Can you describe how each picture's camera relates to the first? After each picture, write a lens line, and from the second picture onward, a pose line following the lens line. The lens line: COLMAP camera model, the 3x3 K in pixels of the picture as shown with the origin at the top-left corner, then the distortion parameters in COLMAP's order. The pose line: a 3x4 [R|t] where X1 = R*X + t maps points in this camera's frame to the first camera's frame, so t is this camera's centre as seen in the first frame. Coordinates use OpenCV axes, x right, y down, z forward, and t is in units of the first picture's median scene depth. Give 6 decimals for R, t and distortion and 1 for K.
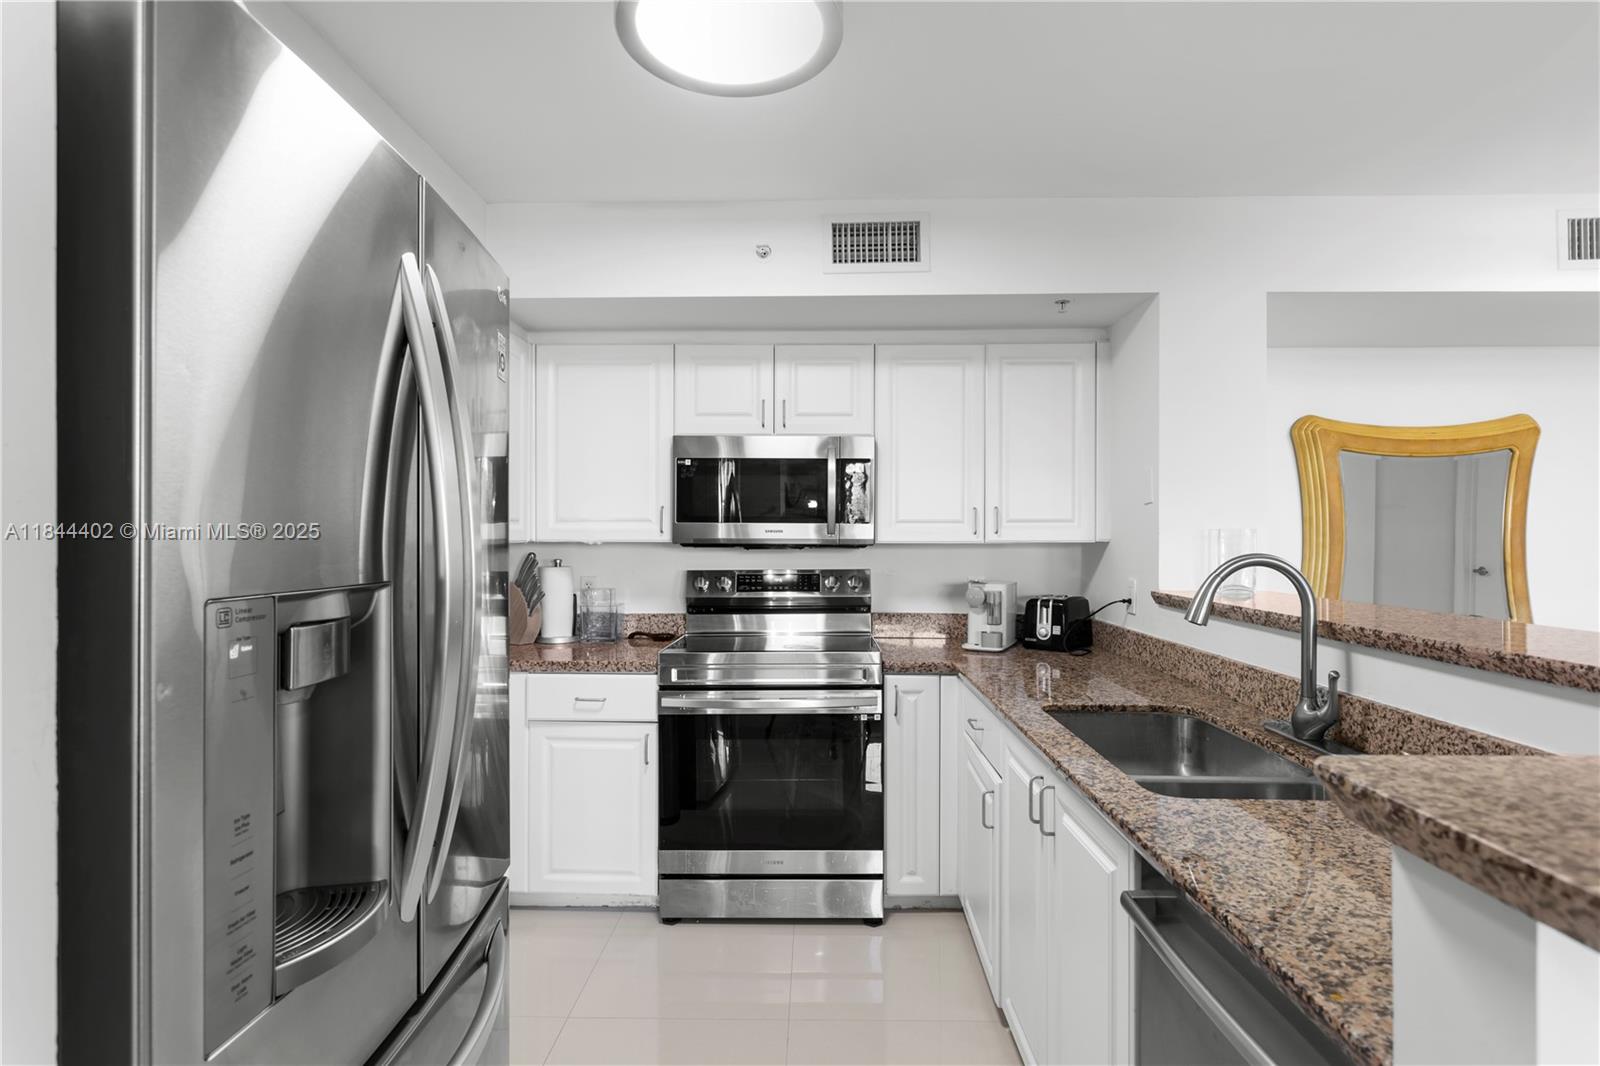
lens RADIAL K [[808.6, 0, 800.0], [0, 808.6, 533.0], [0, 0, 1]] dist [0.003165, 0.000809]
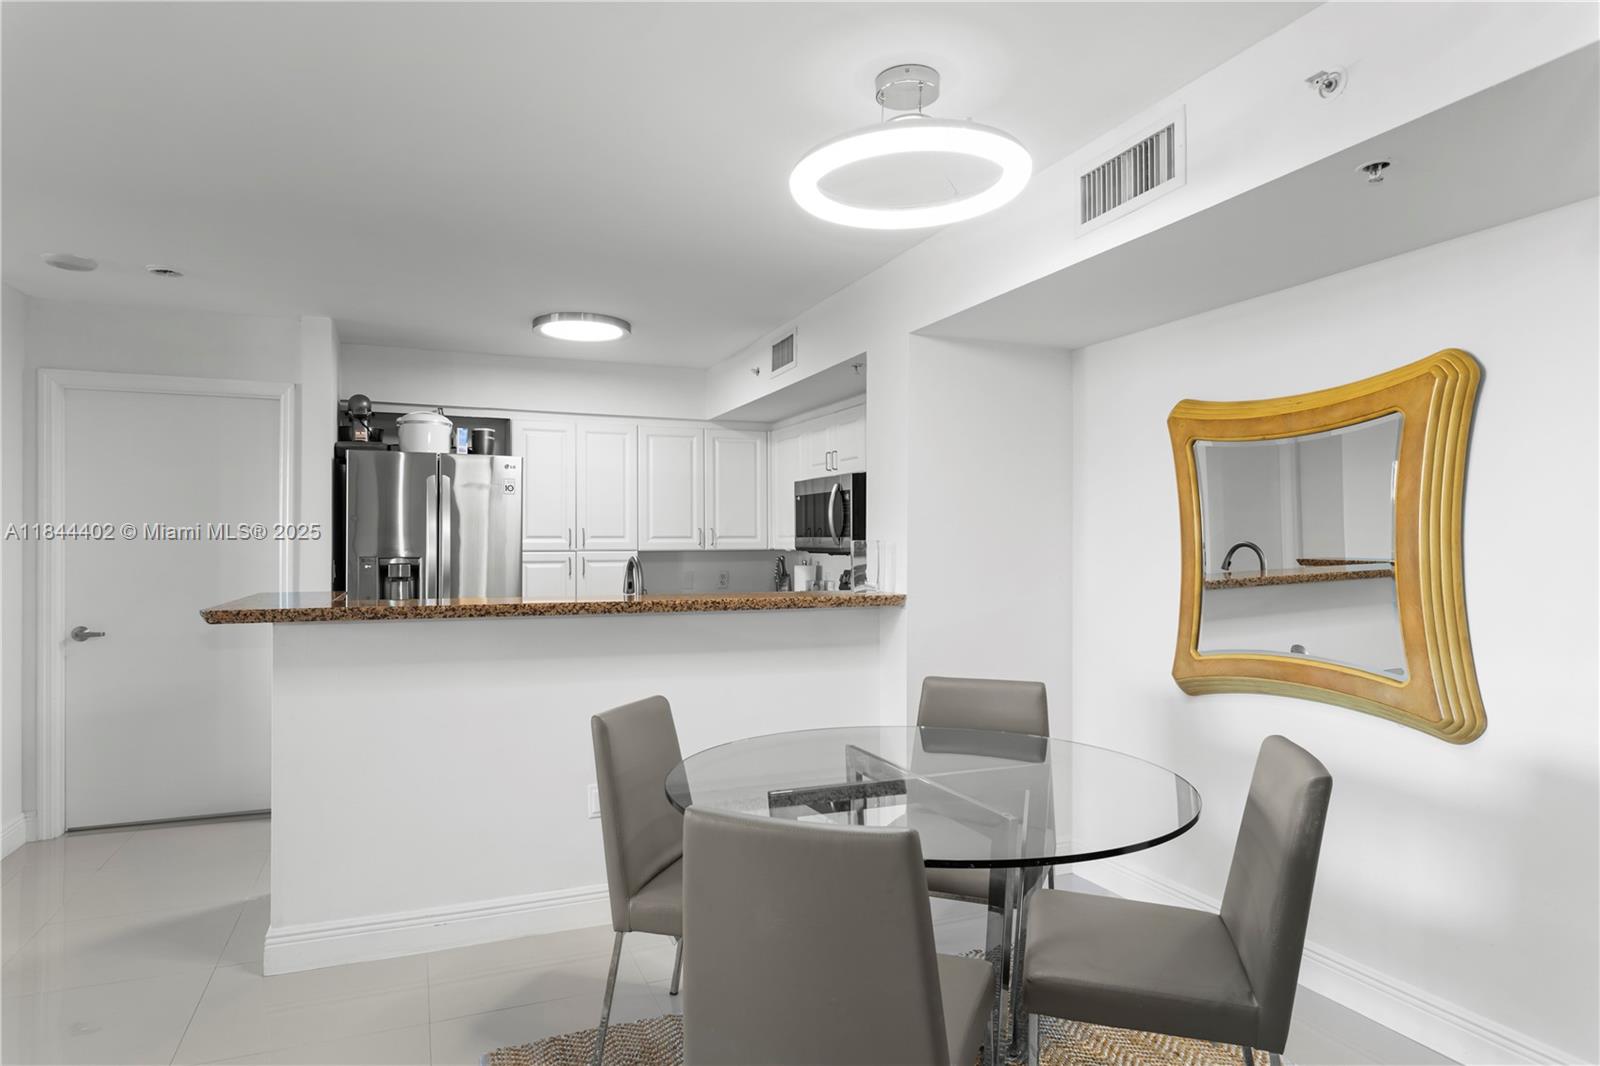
lens RADIAL K [[954.4, 0, 800.0], [0, 954.4, 533.0], [0, 0, 1]] dist [-0.001268, -0.000040]
pose [[0.388986, -0.011450, -0.921172, 1.538303], [0.004247, 0.999934, -0.010635, -0.000643], [0.921234, 0.000225, 0.389009, 0.290660]]
